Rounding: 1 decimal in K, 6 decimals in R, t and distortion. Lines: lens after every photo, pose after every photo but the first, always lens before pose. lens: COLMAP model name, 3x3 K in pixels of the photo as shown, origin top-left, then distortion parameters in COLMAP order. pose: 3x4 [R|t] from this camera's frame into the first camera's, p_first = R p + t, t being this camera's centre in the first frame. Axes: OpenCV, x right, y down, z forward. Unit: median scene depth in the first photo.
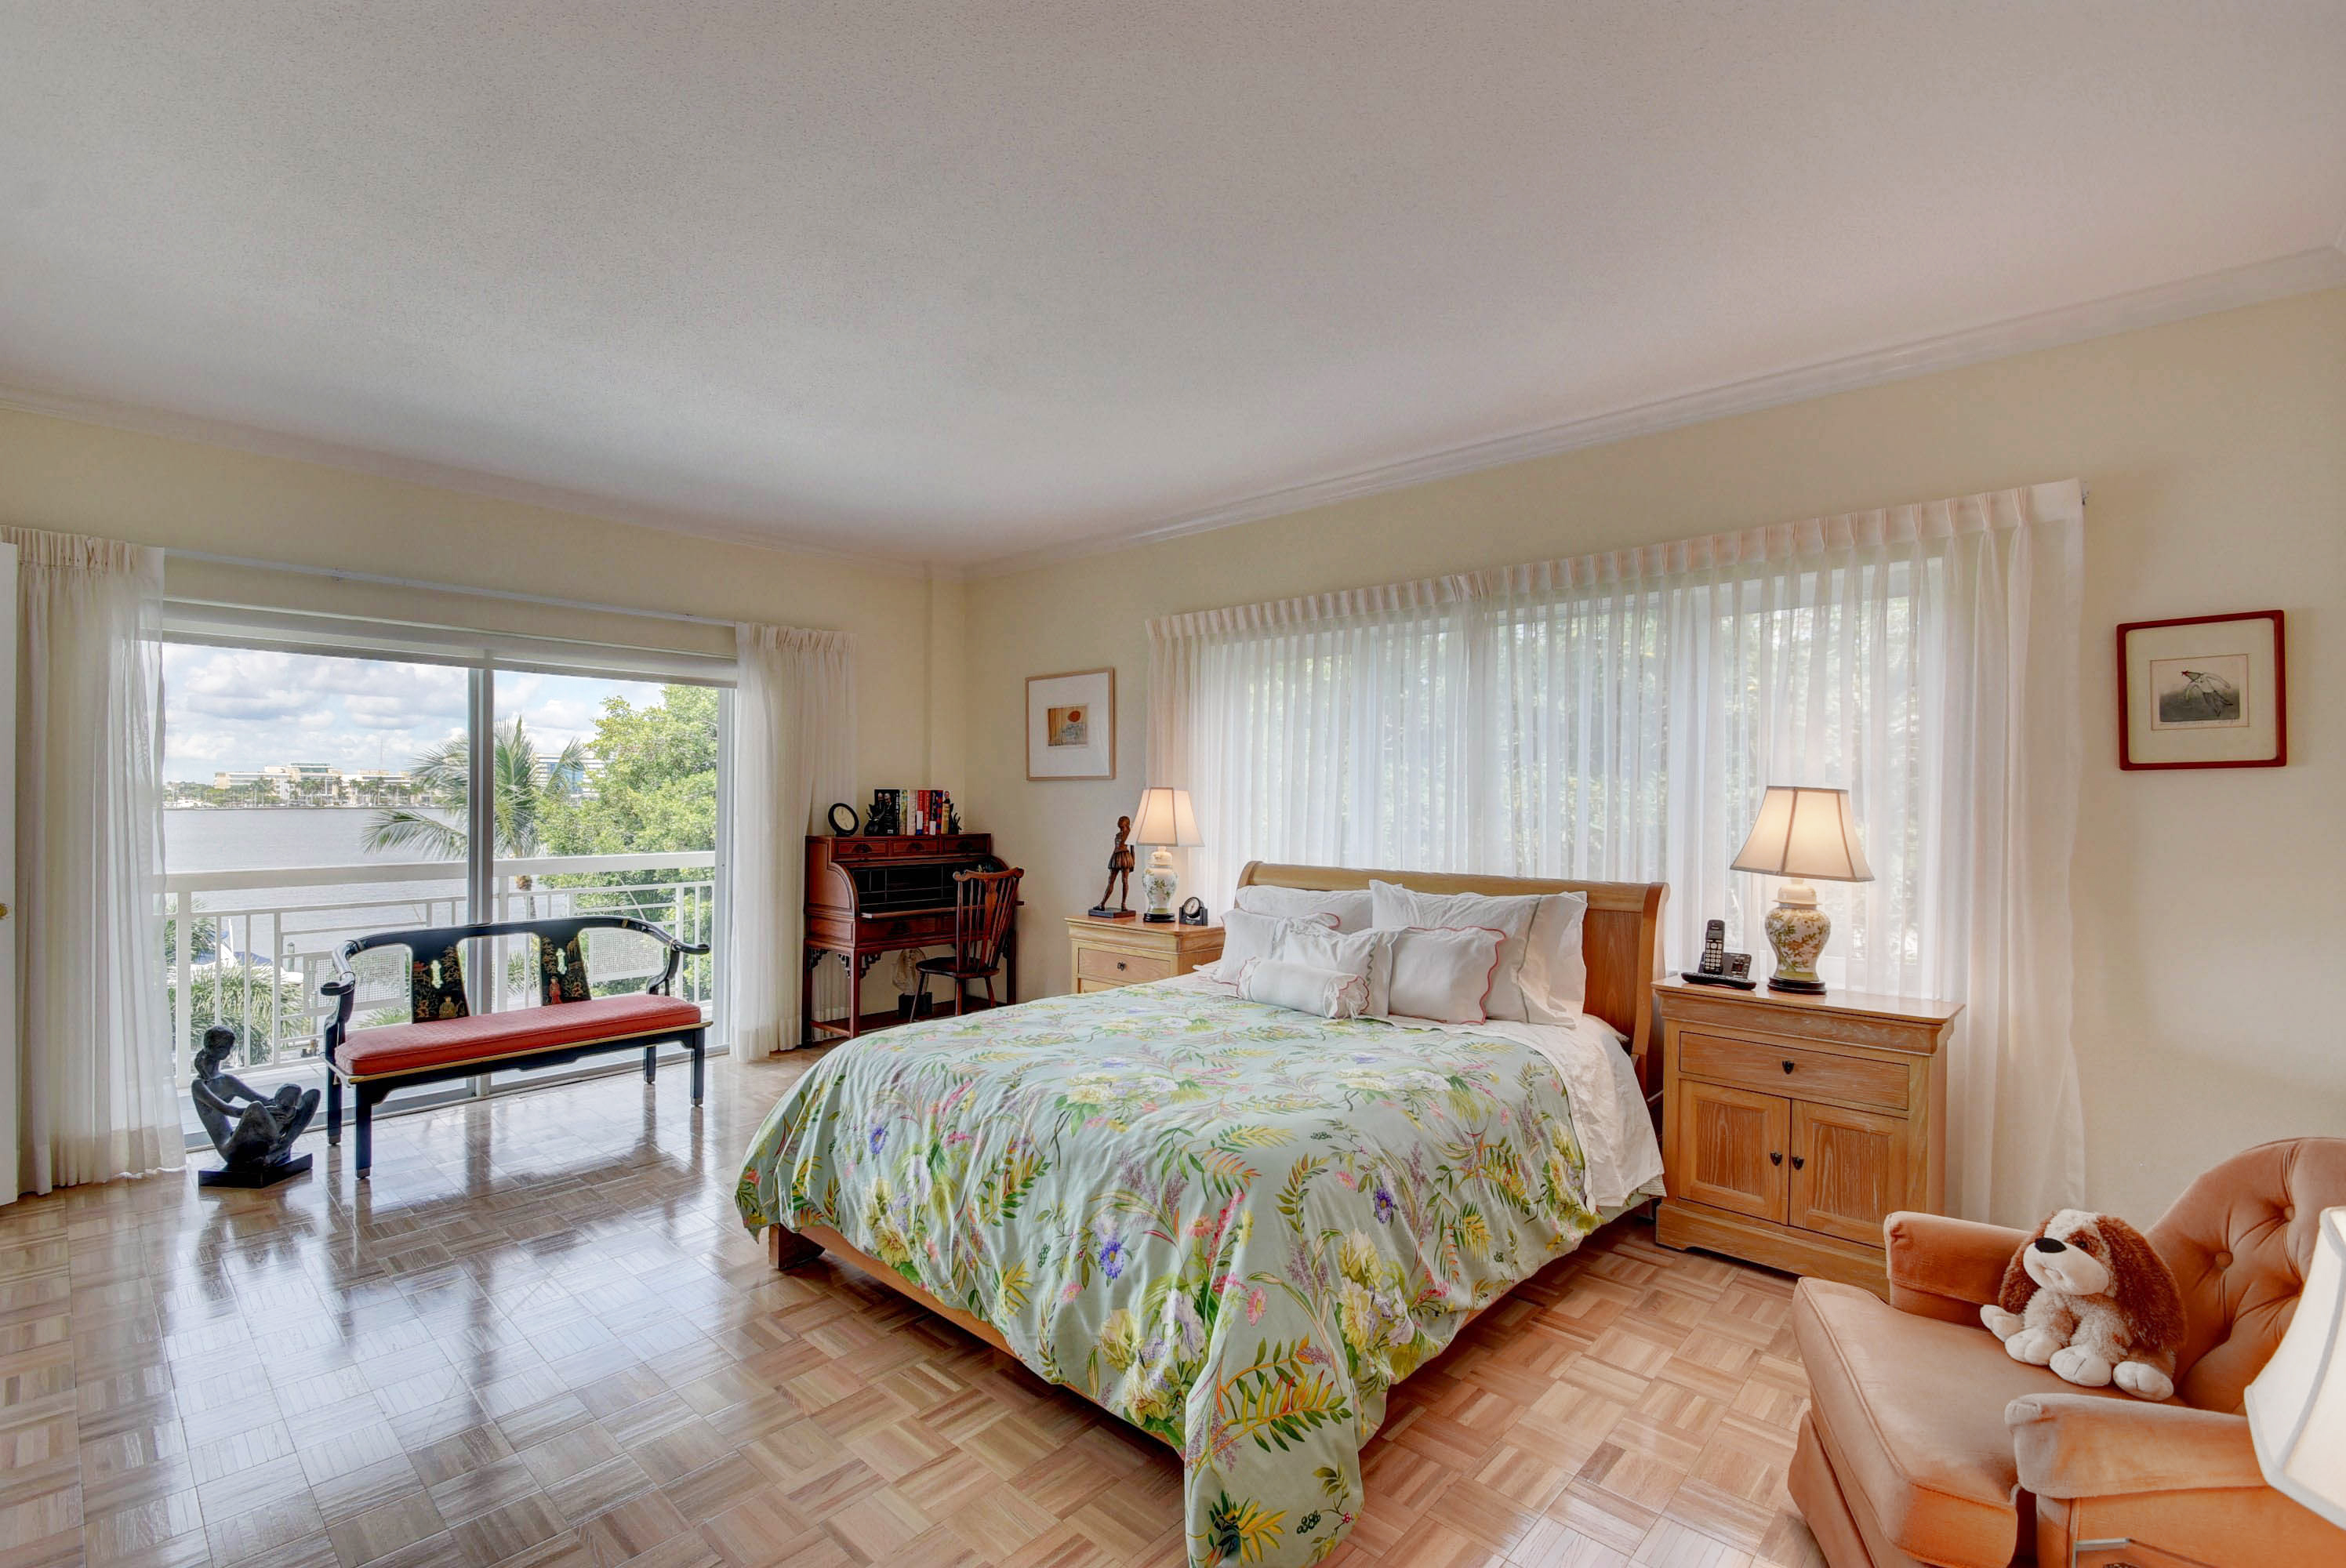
lens RADIAL K [[1039.7, 0, 1104.3], [0, 1039.7, 803.2], [0, 0, 1]] dist [-0.001901, -0.001202]
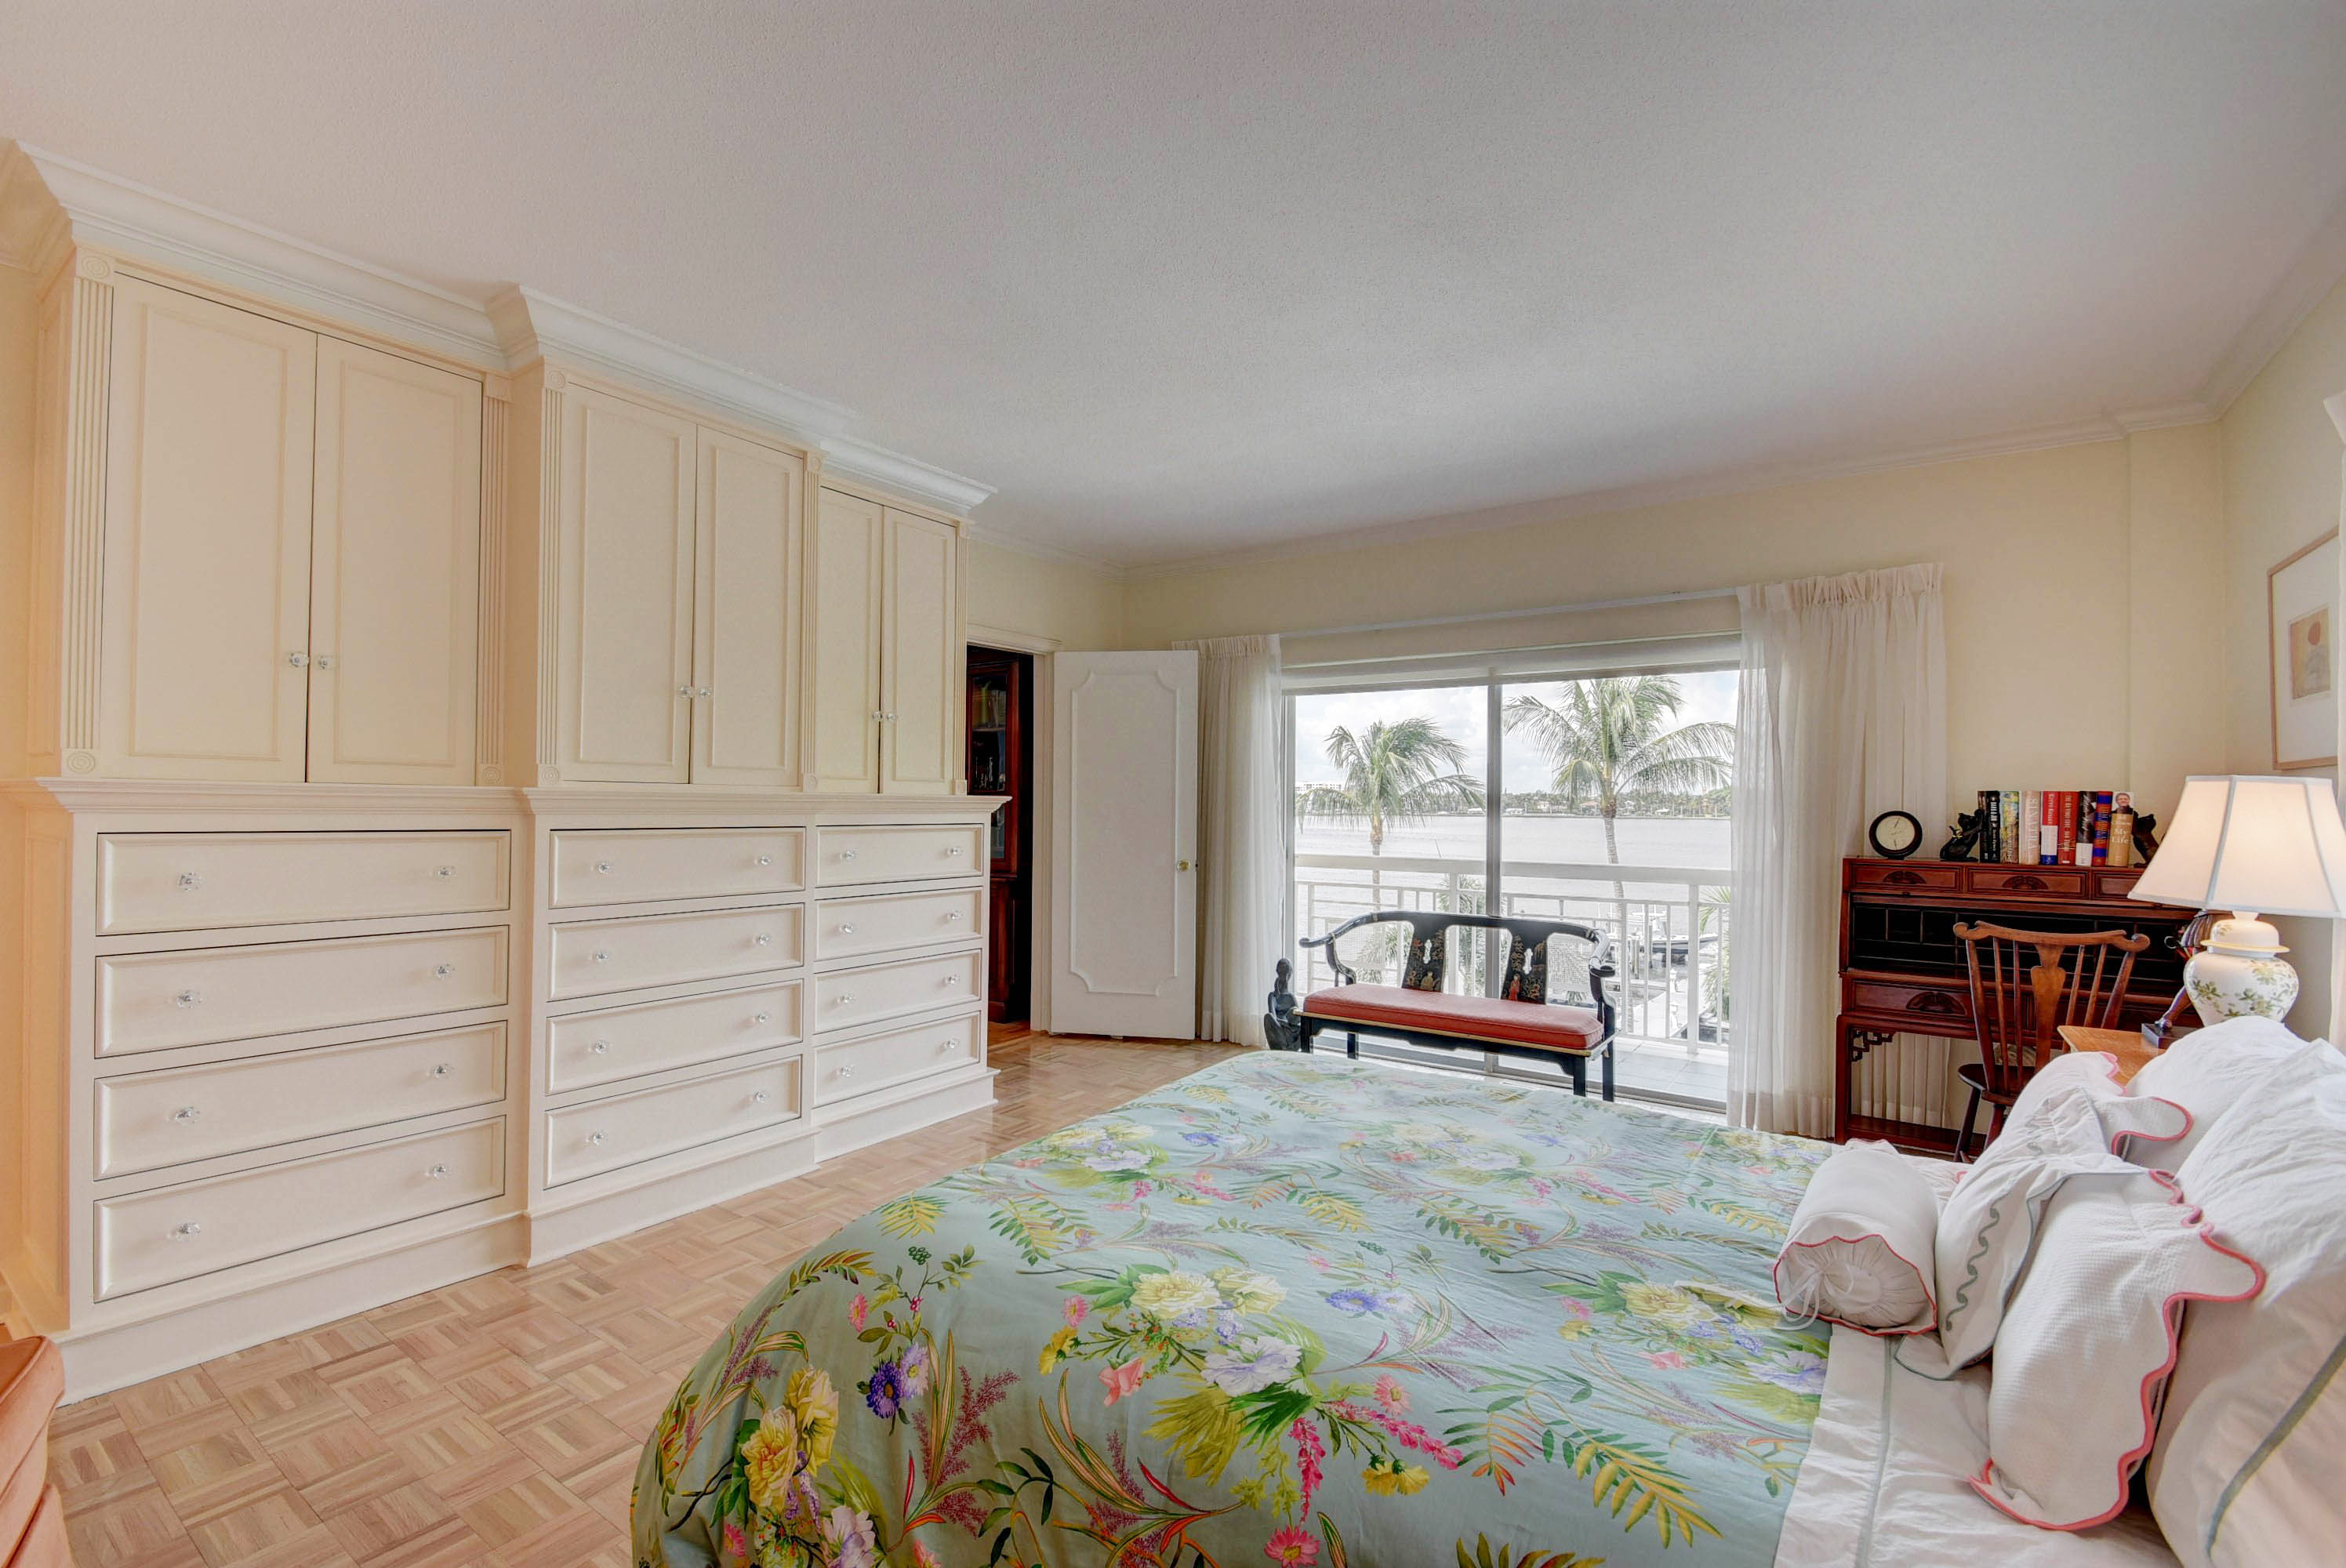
lens RADIAL K [[1039.7, 0, 1173.0], [0, 1039.7, 799.1], [0, 0, 1]] dist [-0.001901, -0.001202]
pose [[0.147356, -0.005301, -0.989069, 0.450132], [-0.014216, 0.999871, -0.007477, 0.004616], [0.988981, 0.015163, 0.147262, 0.507418]]
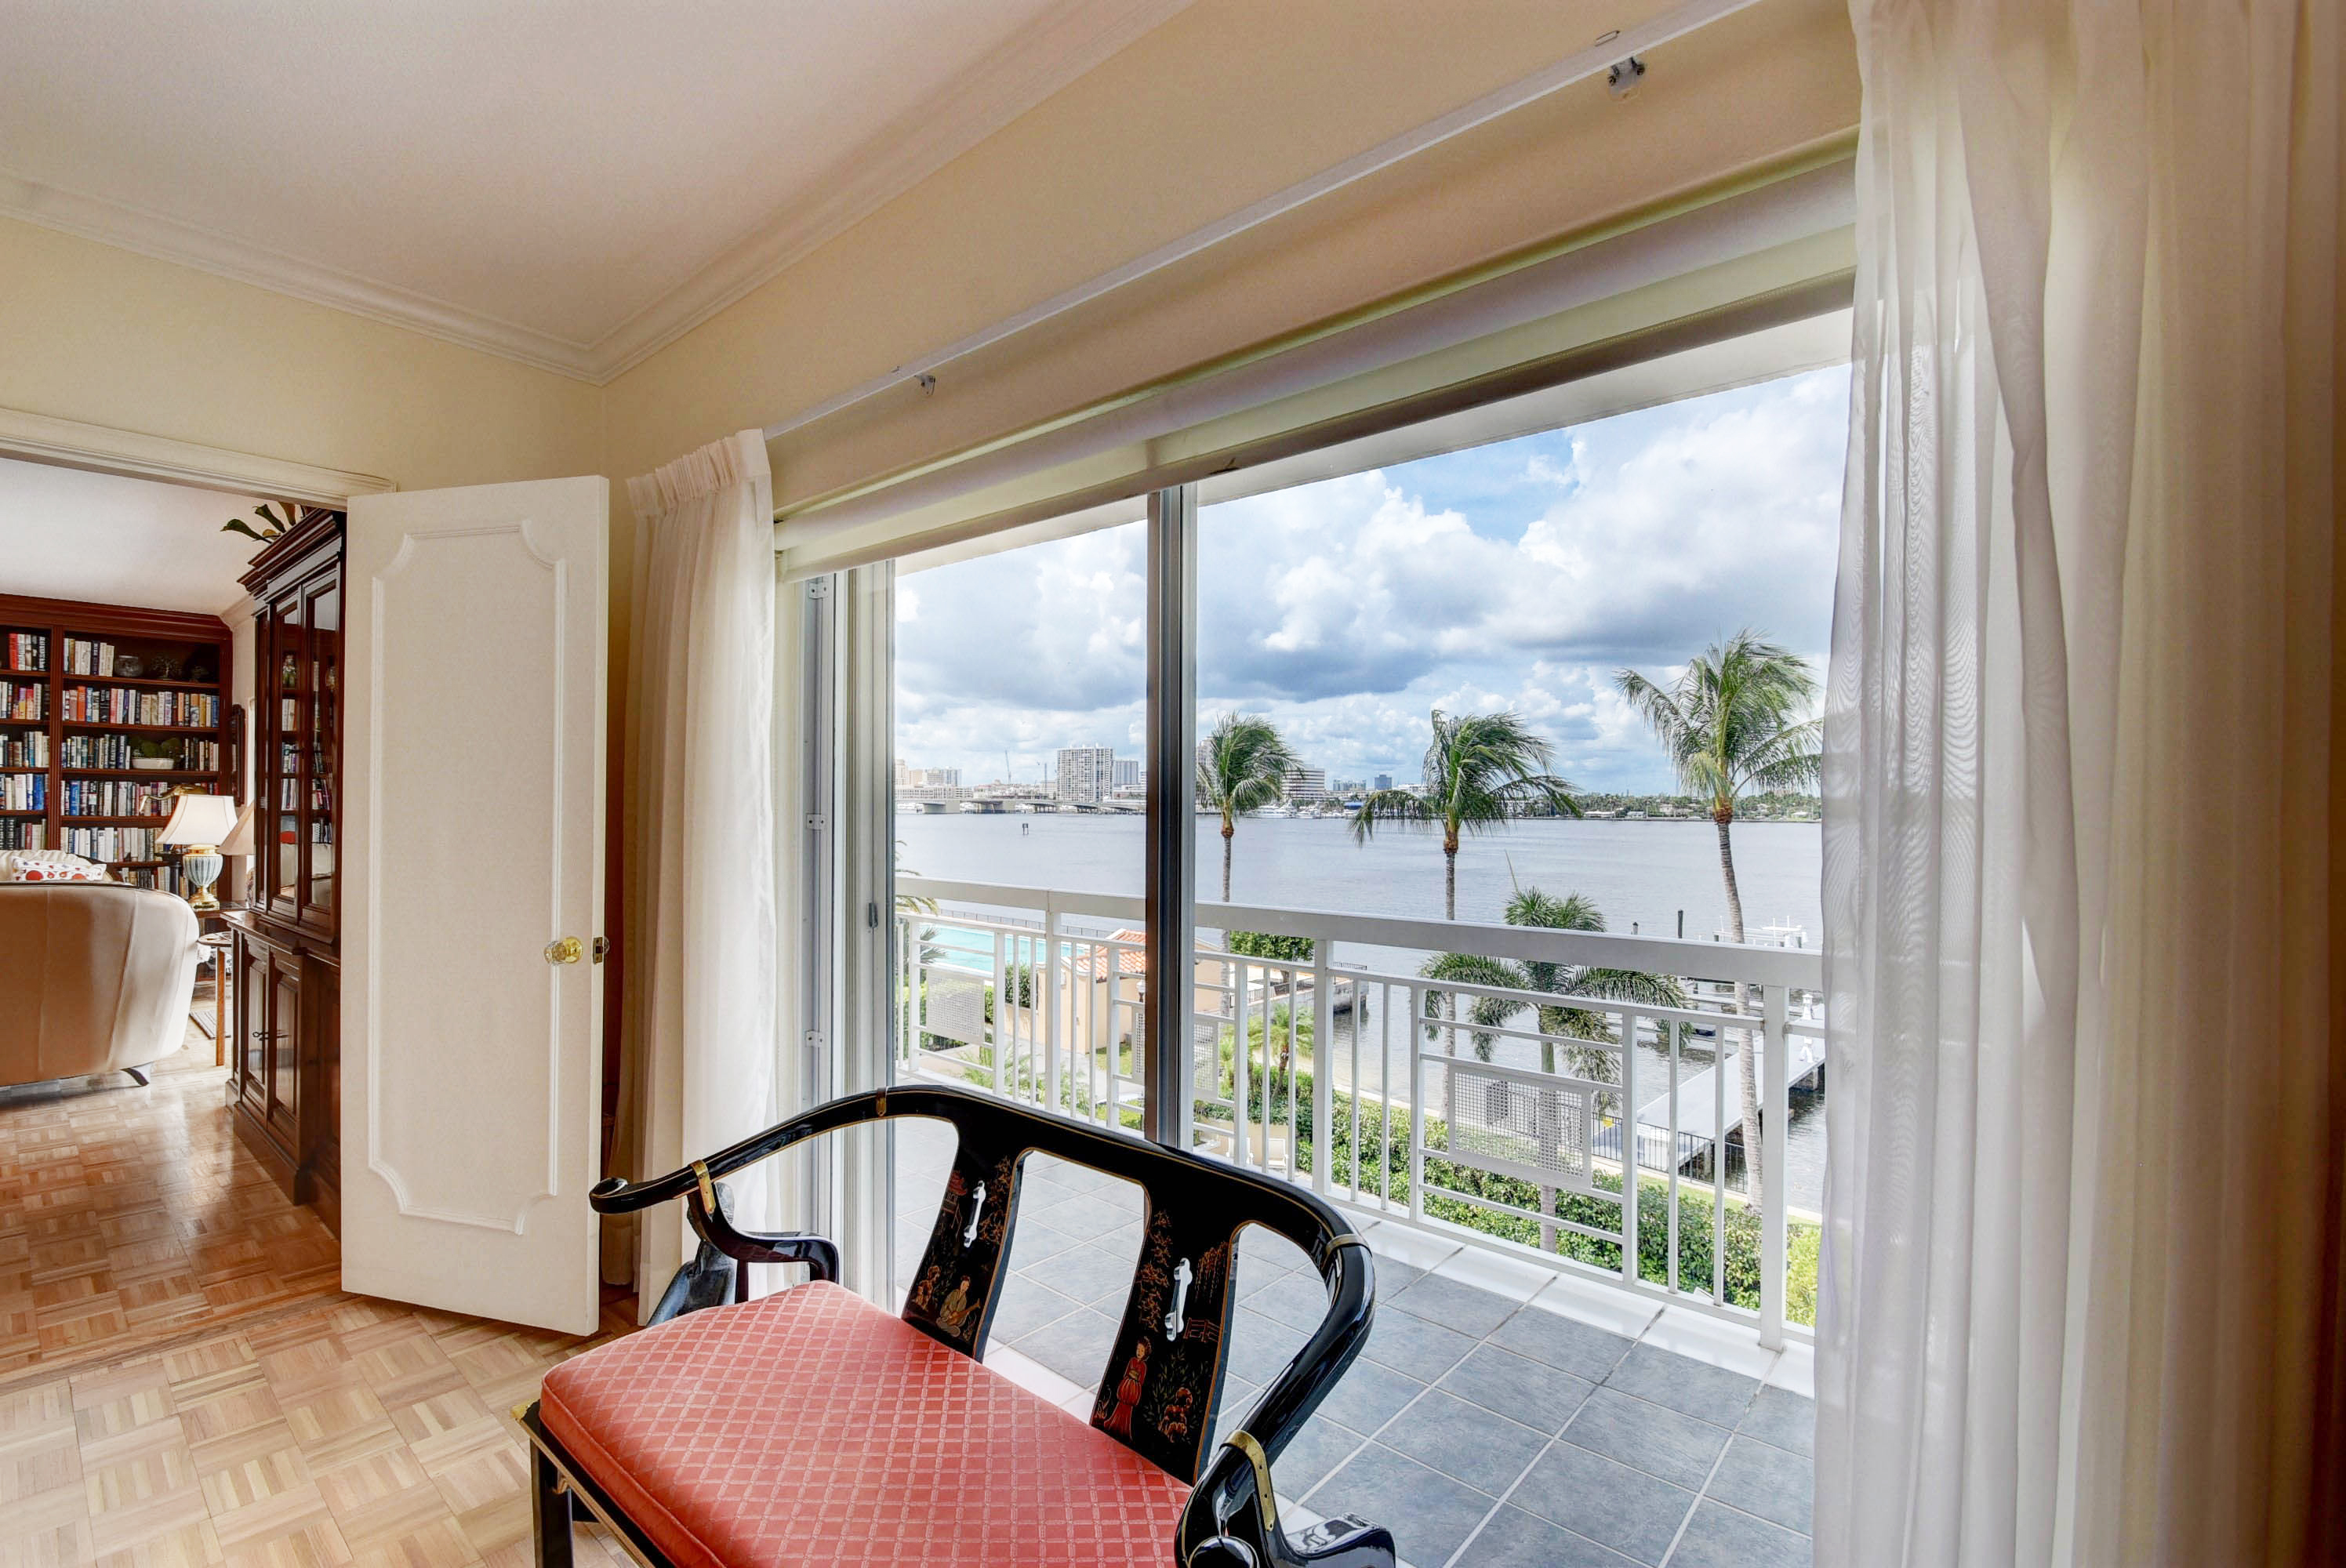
lens RADIAL K [[1039.7, 0, 1193.2], [0, 1039.7, 812.1], [0, 0, 1]] dist [-0.001901, -0.001202]
pose [[0.057846, 0.002269, -0.998323, -0.193673], [-0.010974, 0.999938, 0.001637, -0.005098], [0.998265, 0.010861, 0.057868, 1.000270]]
